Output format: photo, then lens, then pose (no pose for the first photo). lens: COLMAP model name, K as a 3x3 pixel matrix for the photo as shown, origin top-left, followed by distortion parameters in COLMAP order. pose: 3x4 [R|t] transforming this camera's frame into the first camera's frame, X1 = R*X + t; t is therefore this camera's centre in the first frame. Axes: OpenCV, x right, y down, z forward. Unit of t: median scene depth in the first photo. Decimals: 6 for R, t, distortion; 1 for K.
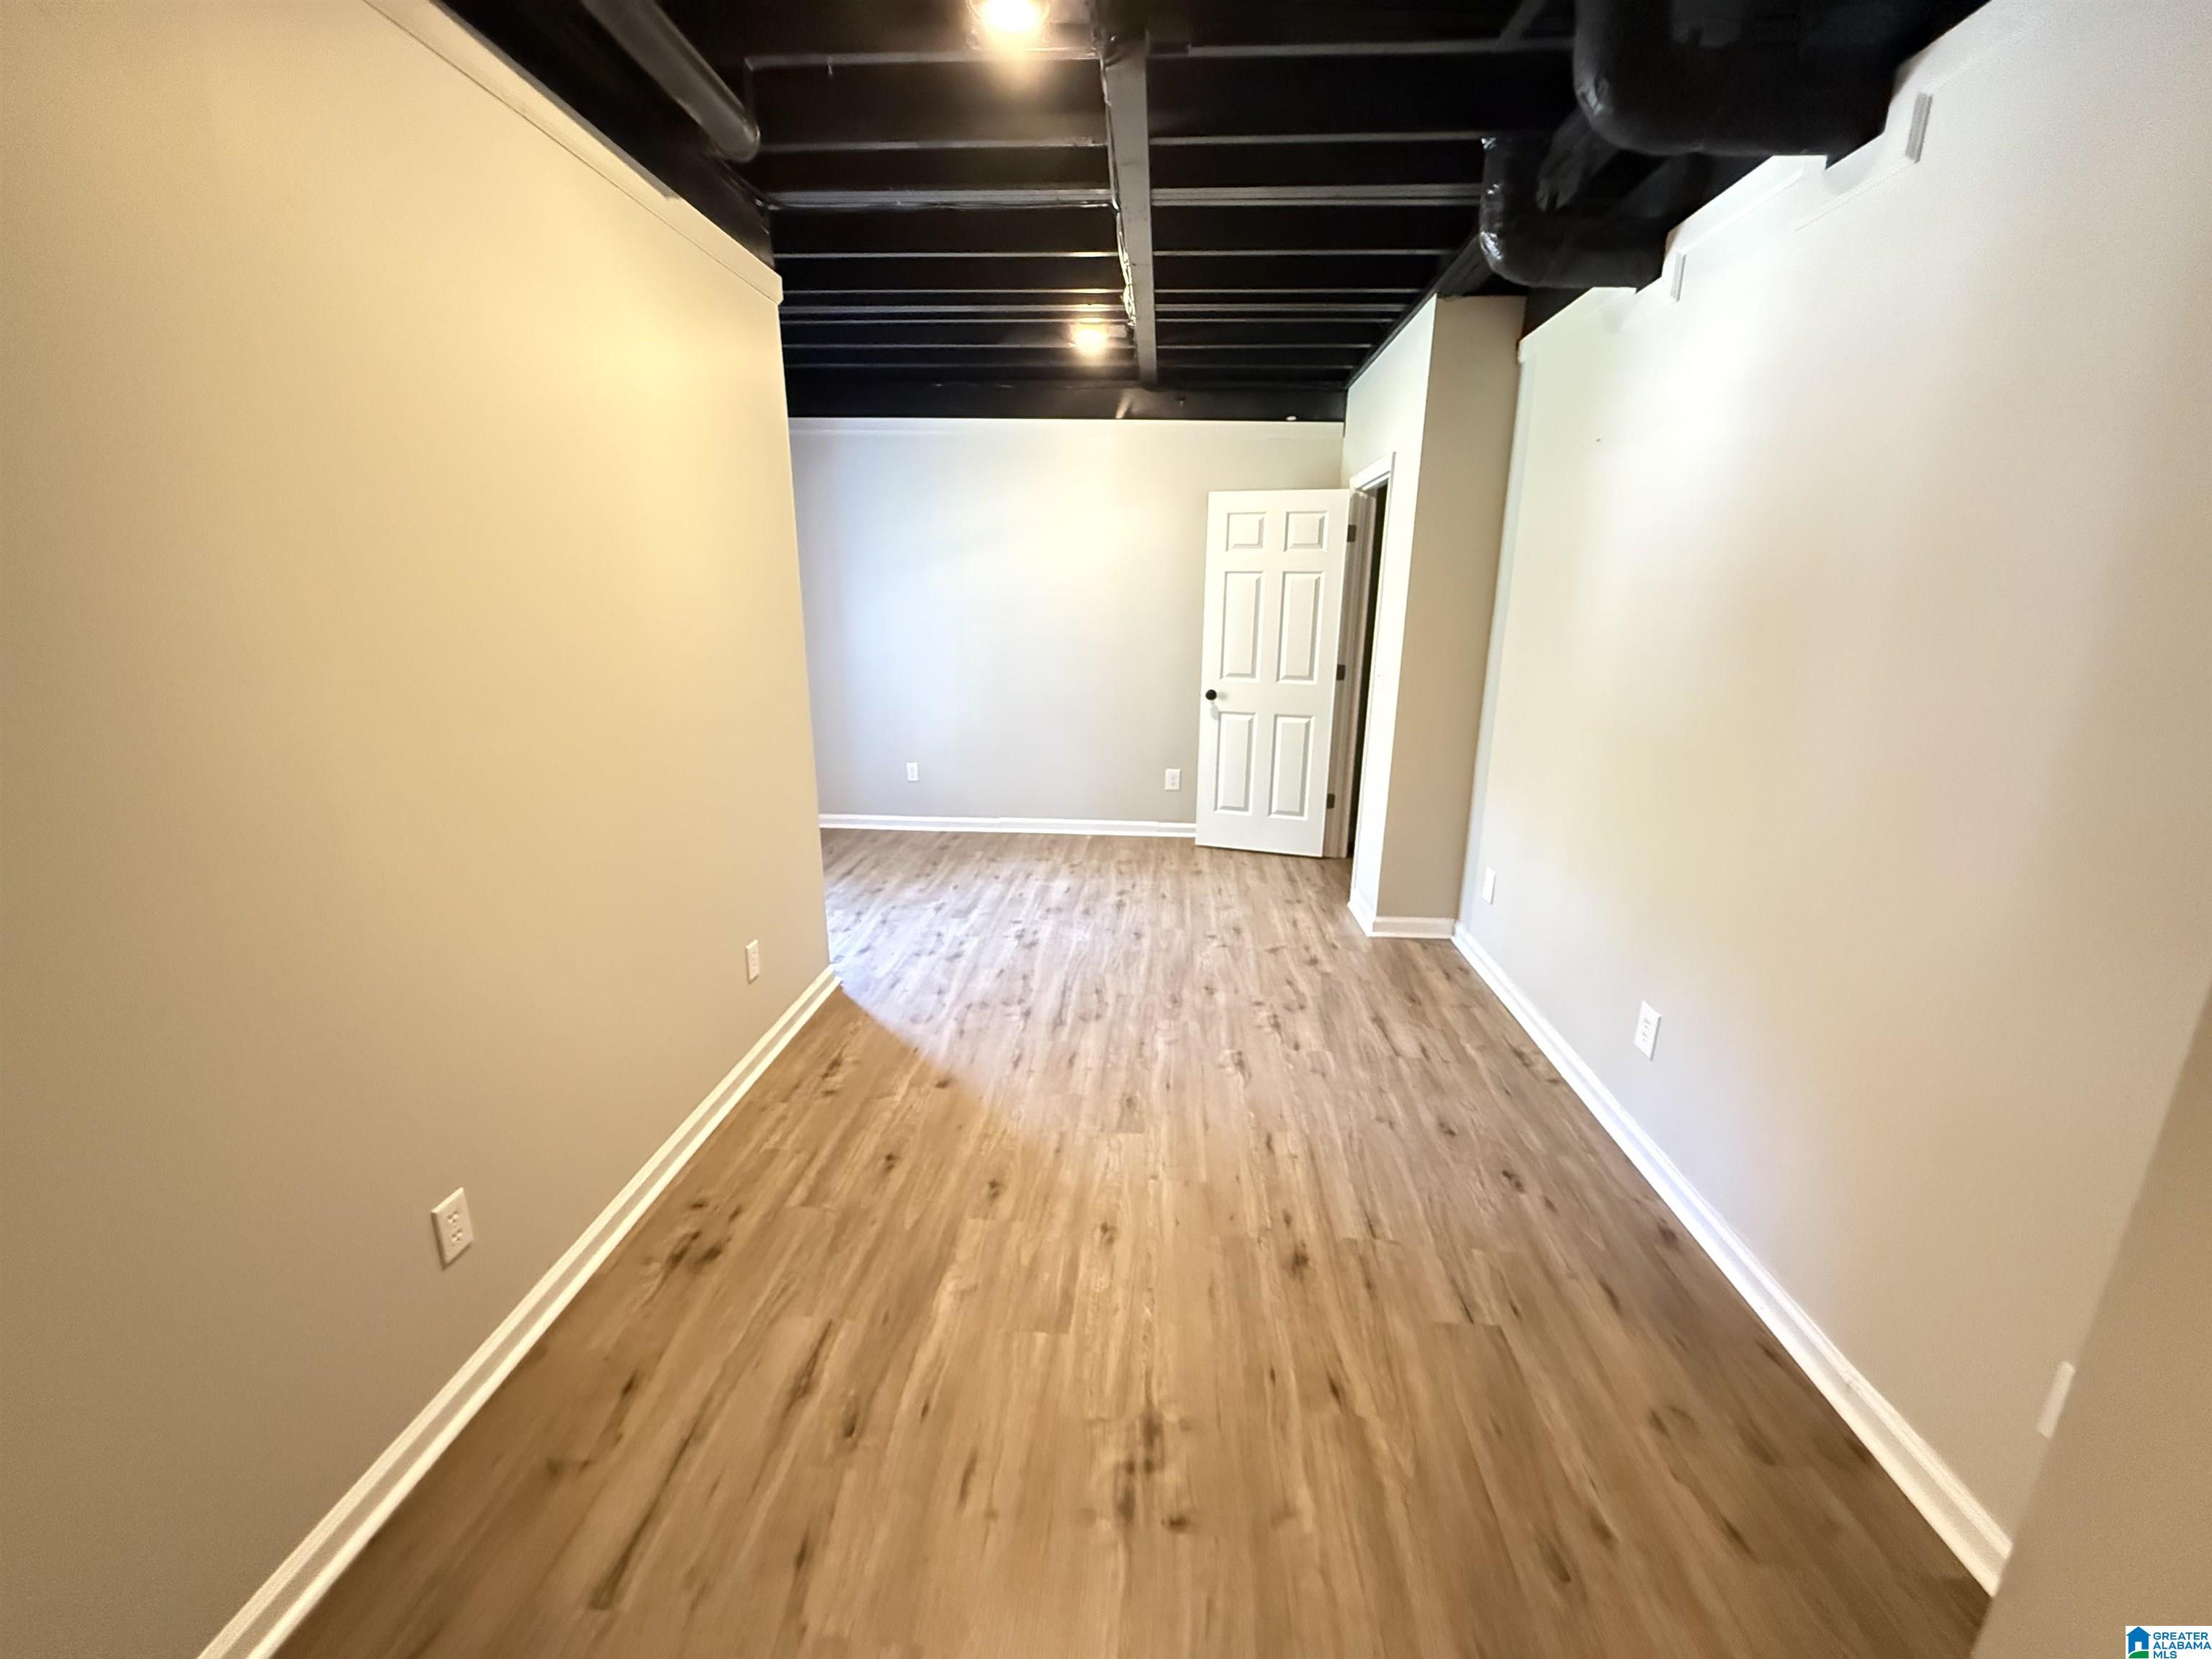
lens RADIAL K [[888.8, 0, 1108.1], [0, 888.8, 826.9], [0, 0, 1]] dist [-0.000418, -0.000089]
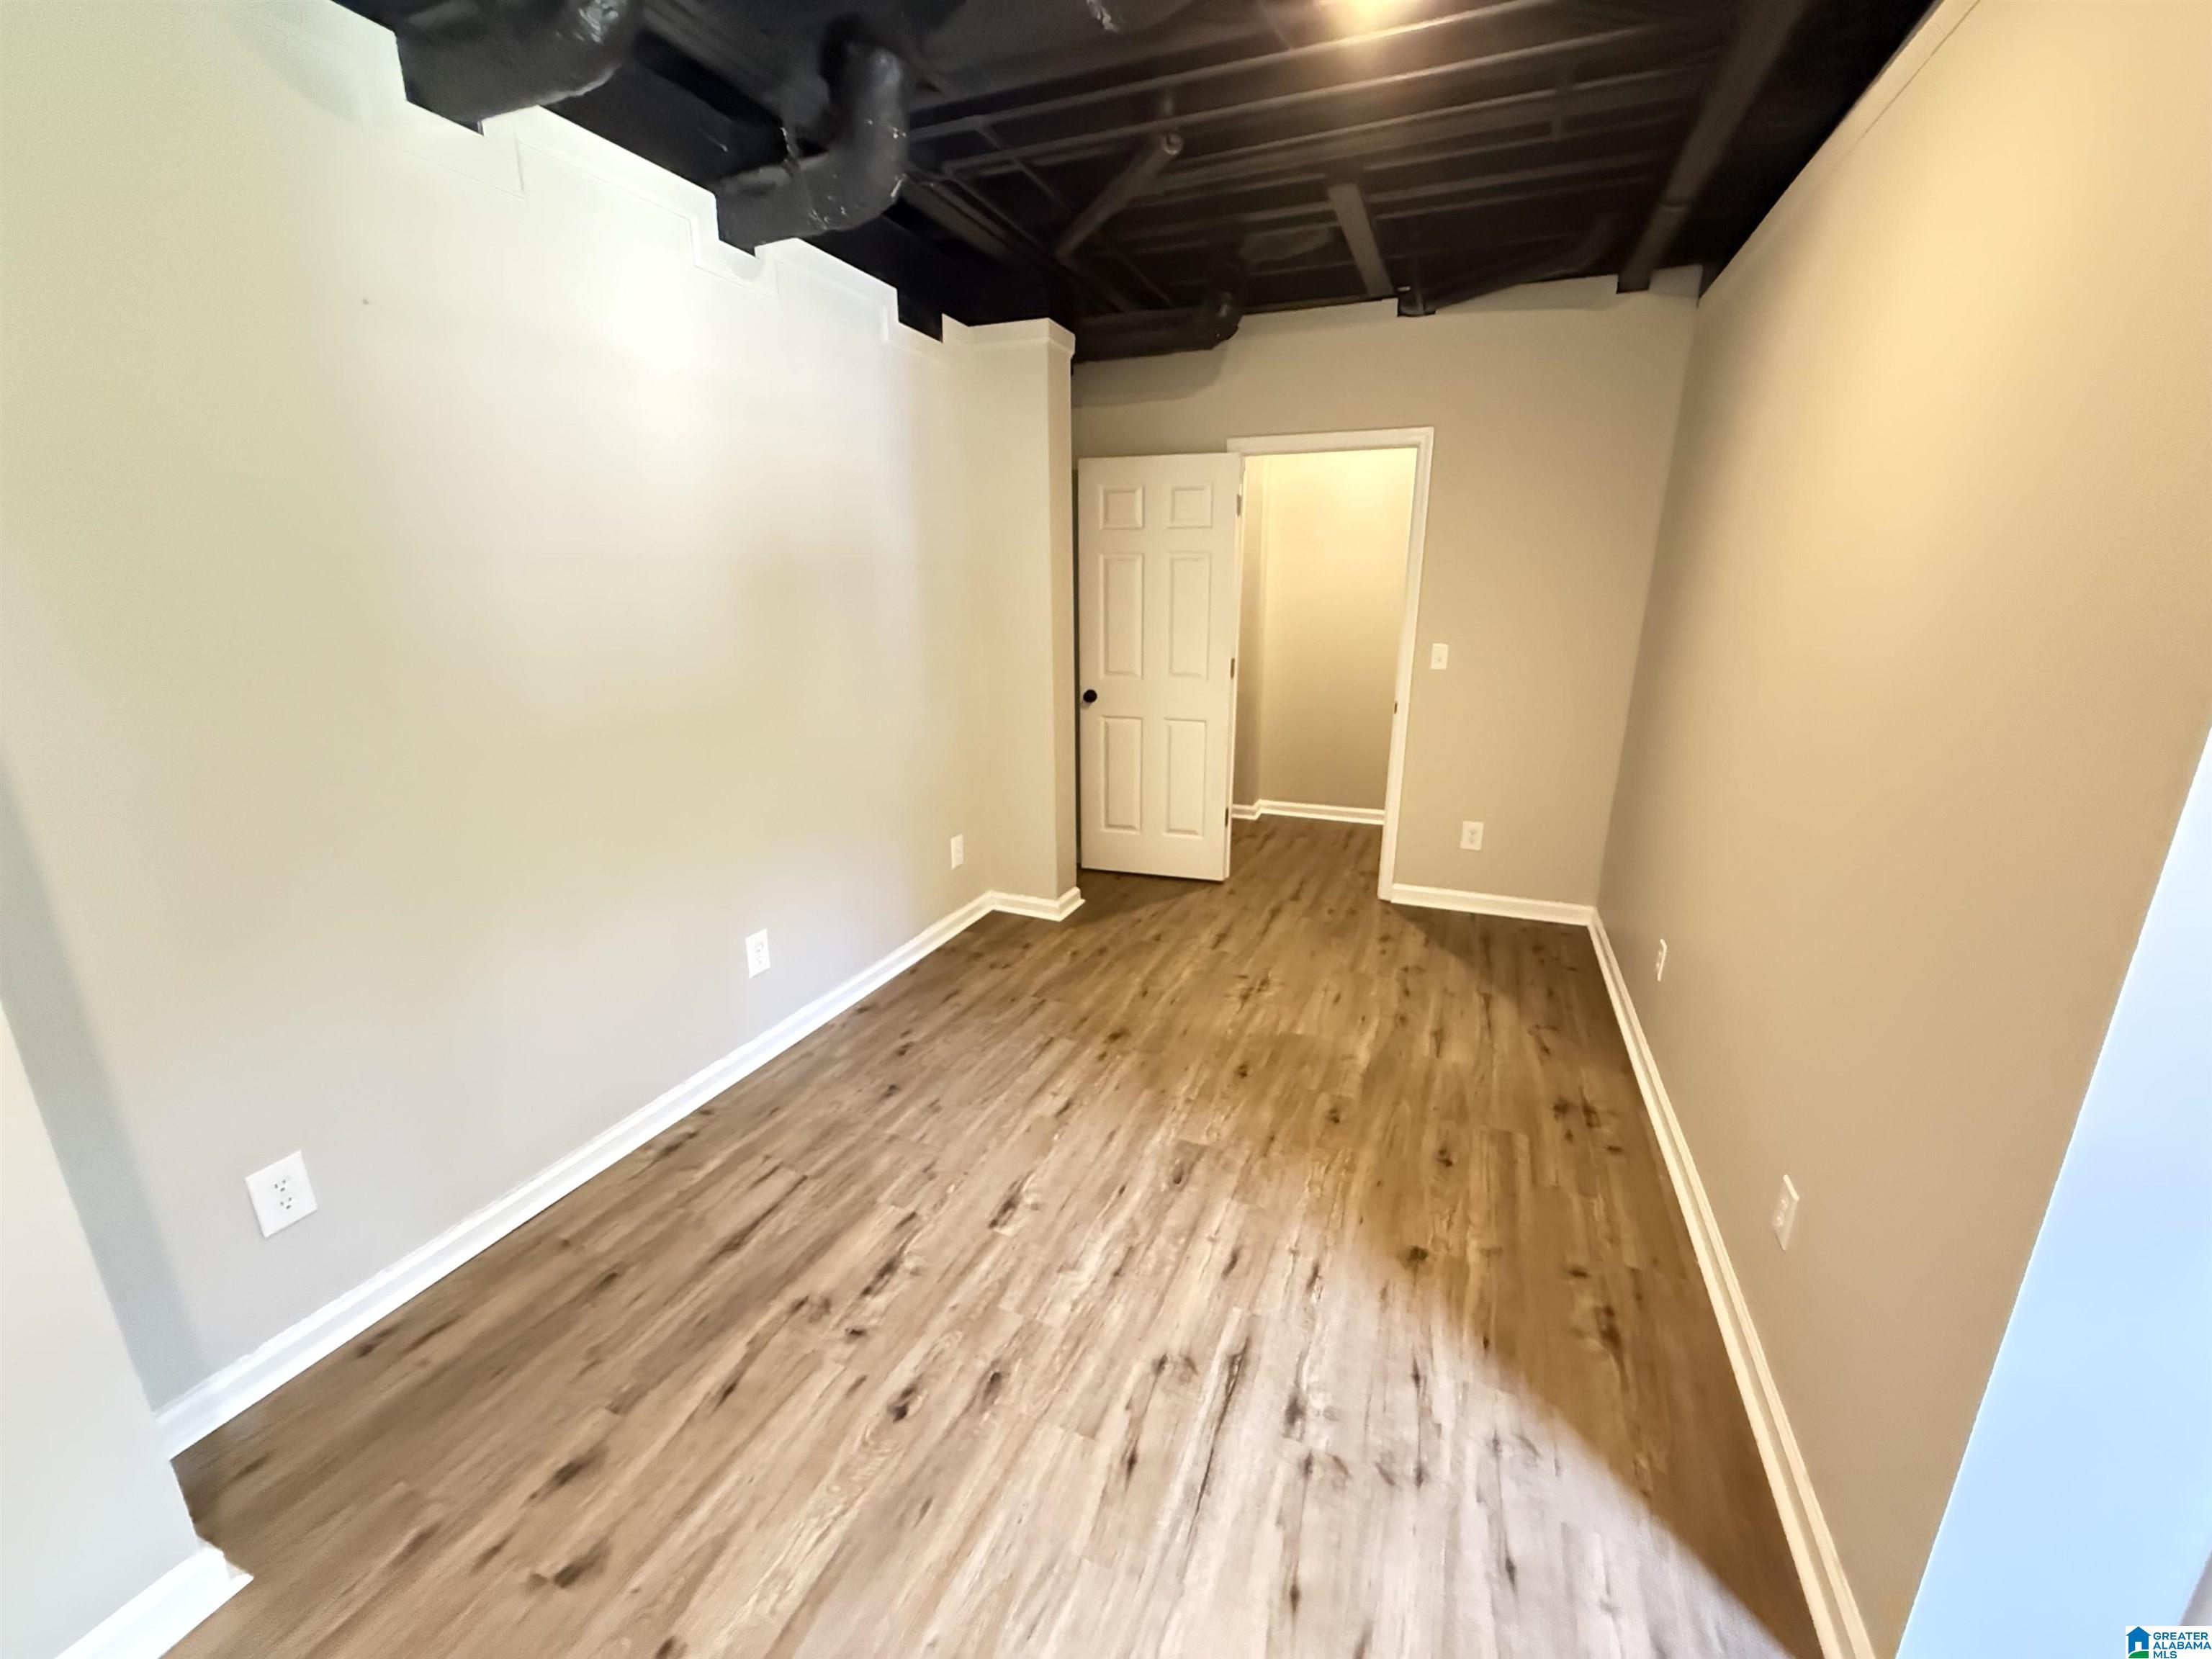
lens RADIAL K [[888.8, 0, 1108.1], [0, 888.8, 826.9], [0, 0, 1]] dist [-0.000418, -0.000089]
pose [[-0.949898, -0.096024, 0.297443, -0.123780], [0.065719, 0.869005, 0.490420, -0.376463], [-0.305571, 0.485397, -0.819156, 1.458056]]
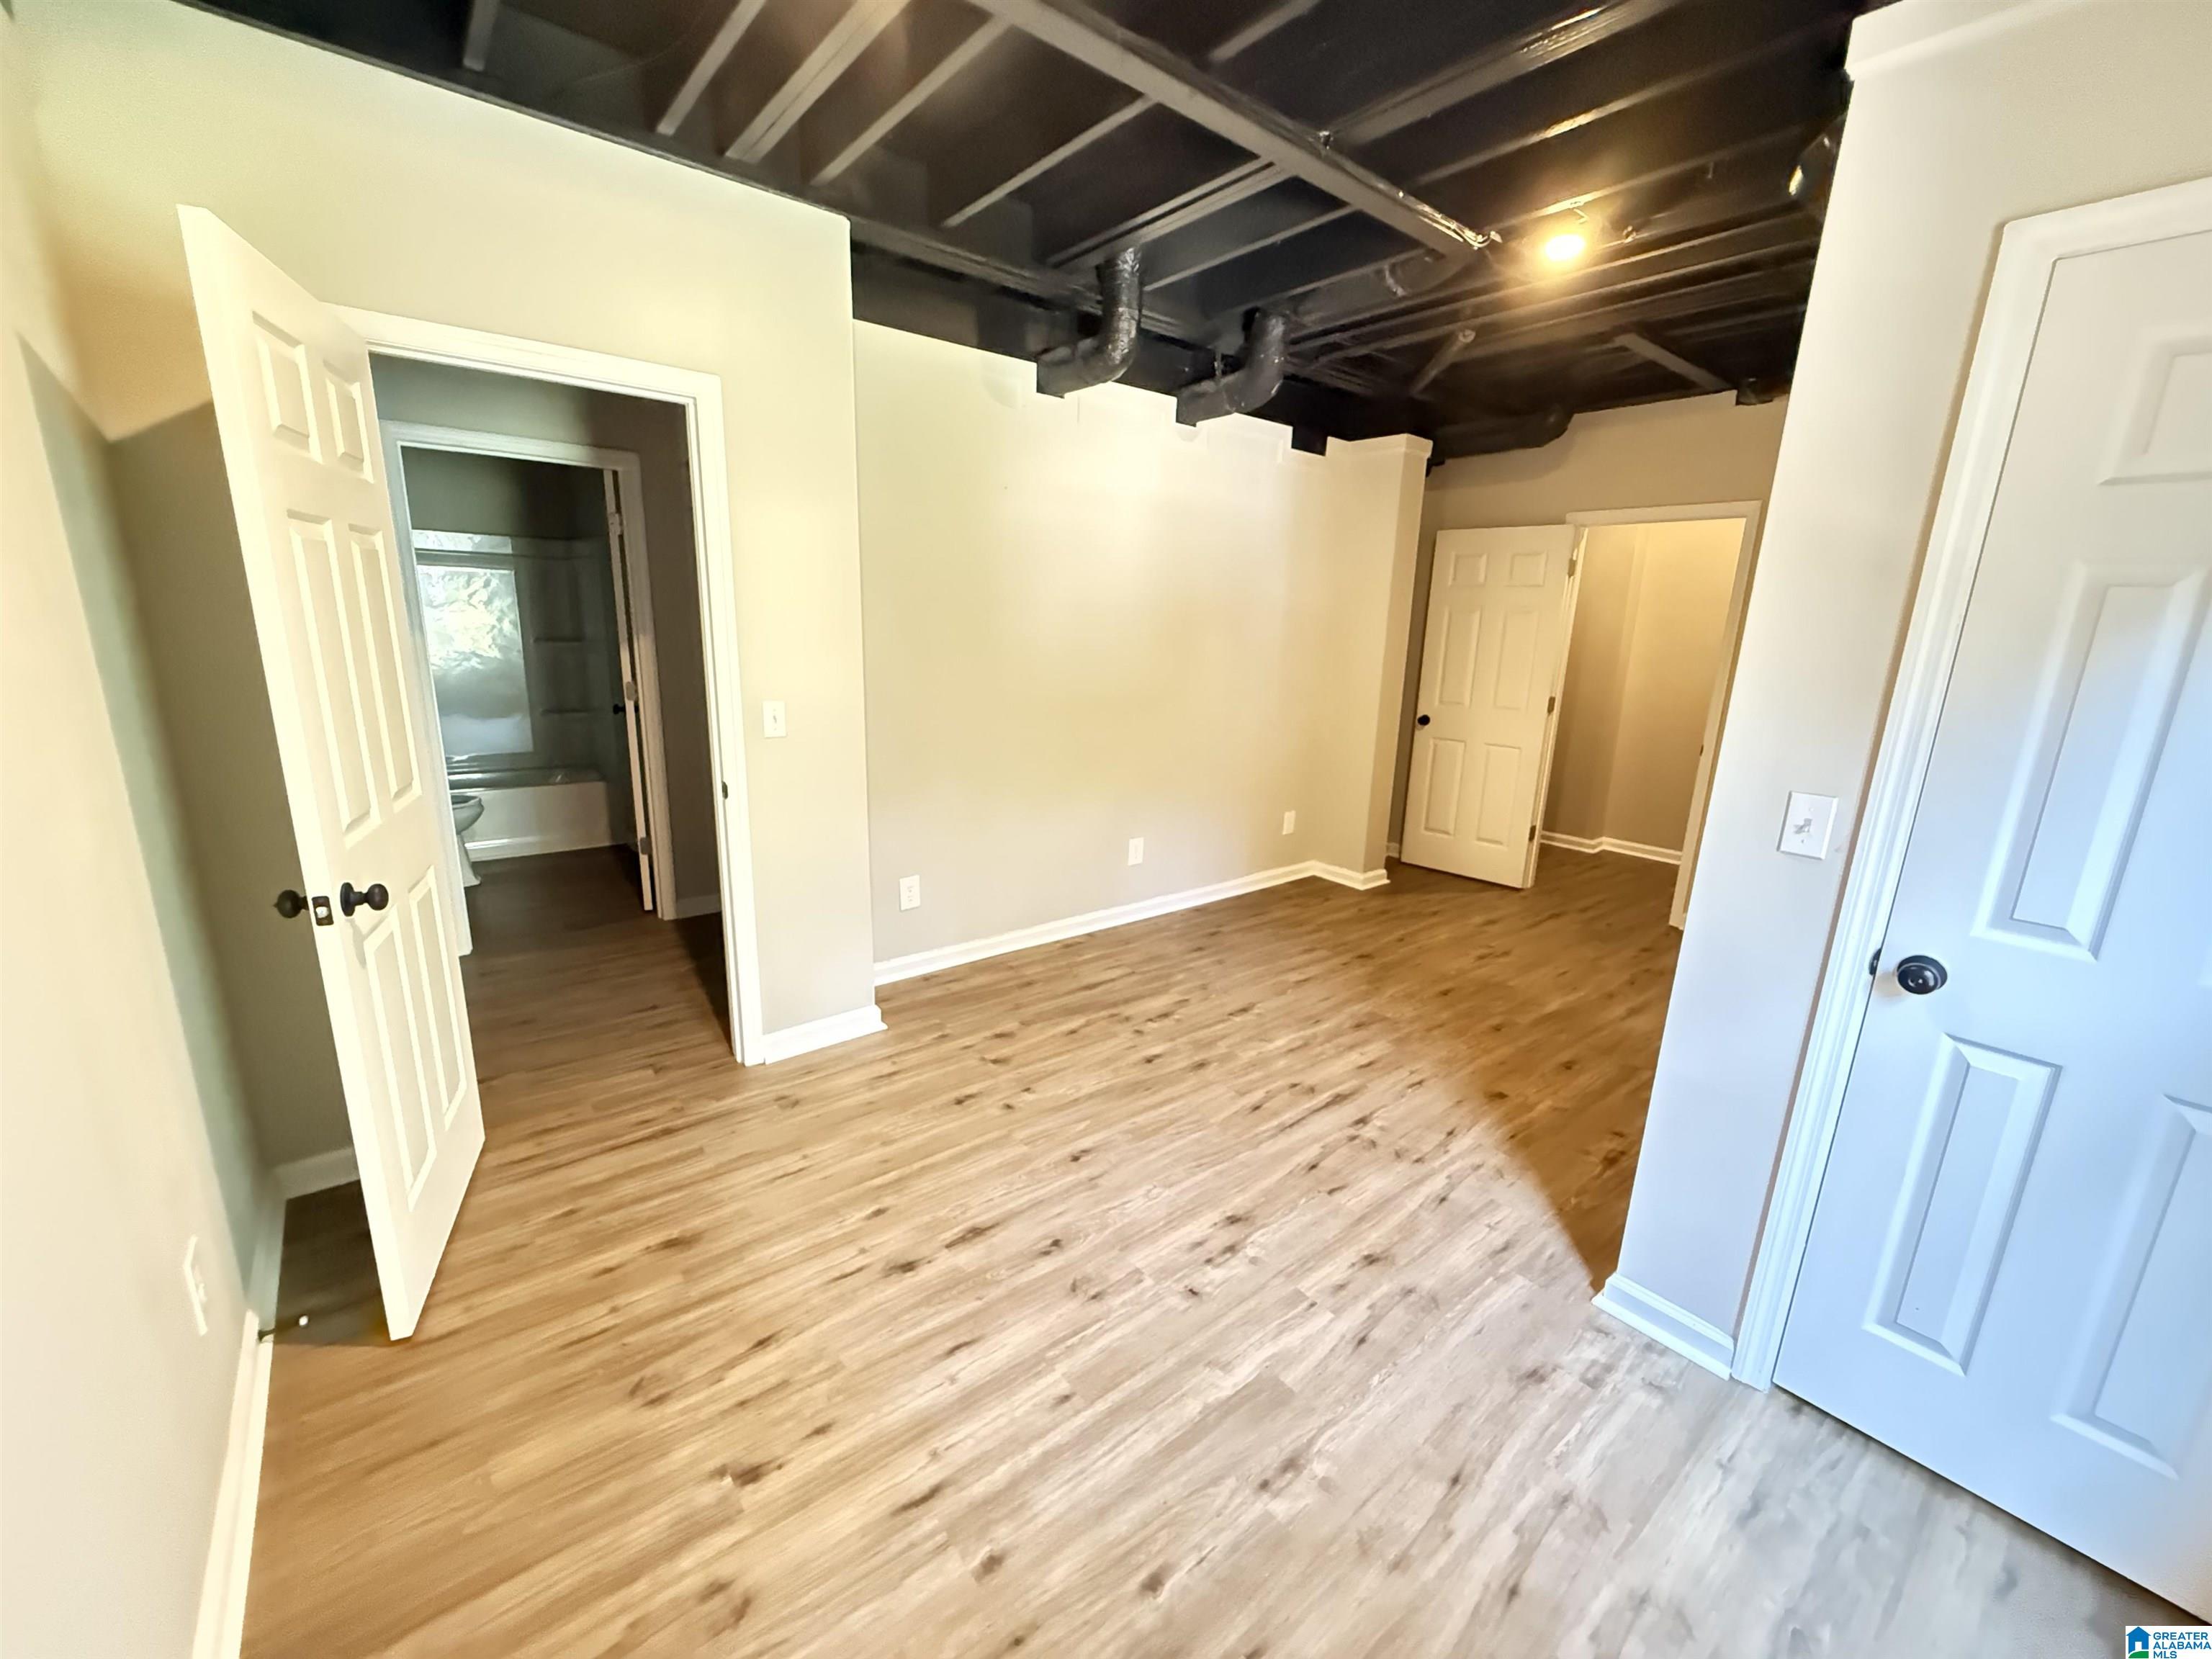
lens RADIAL K [[888.8, 0, 1108.1], [0, 888.8, 826.9], [0, 0, 1]] dist [-0.000418, -0.000089]
pose [[-0.685714, -0.201339, 0.699471, -0.522089], [0.145076, 0.903894, 0.402404, -0.472207], [-0.713267, 0.377410, -0.590603, 1.775774]]
